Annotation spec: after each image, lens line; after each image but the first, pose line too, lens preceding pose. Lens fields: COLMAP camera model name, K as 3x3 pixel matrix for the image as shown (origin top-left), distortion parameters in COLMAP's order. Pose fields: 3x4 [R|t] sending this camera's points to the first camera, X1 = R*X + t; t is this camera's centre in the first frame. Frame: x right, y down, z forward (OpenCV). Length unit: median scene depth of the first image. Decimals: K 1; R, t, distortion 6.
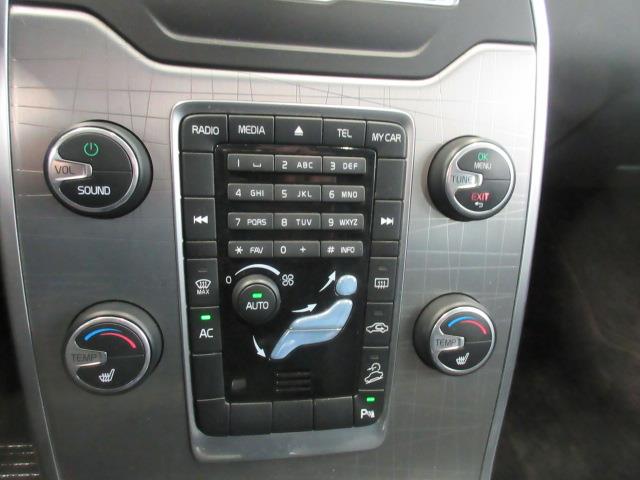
lens RADIAL K [[492.7, 0, 321.5], [0, 492.7, 252.0], [0, 0, 1]] dist [0.005329, -0.006195]
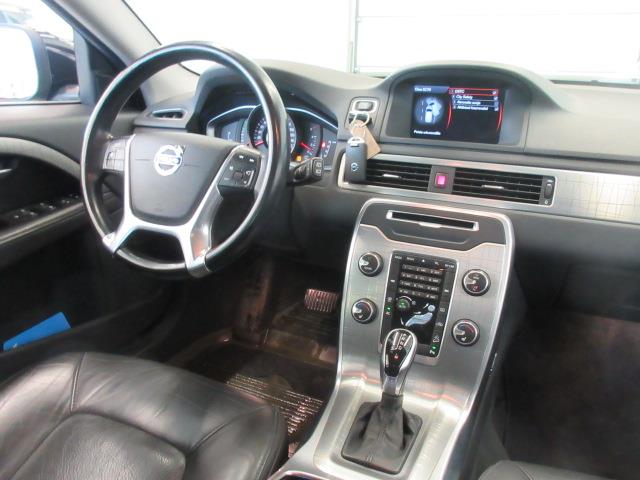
lens RADIAL K [[523.4, 0, 320.0], [0, 523.4, 240.0], [0, 0, 1]] dist [0.045239, -0.000479]
pose [[0.847454, 0.101917, -0.520994, 1.241881], [-0.239319, 0.949362, -0.203563, 0.543882], [0.473865, 0.297194, 0.828932, -2.465793]]
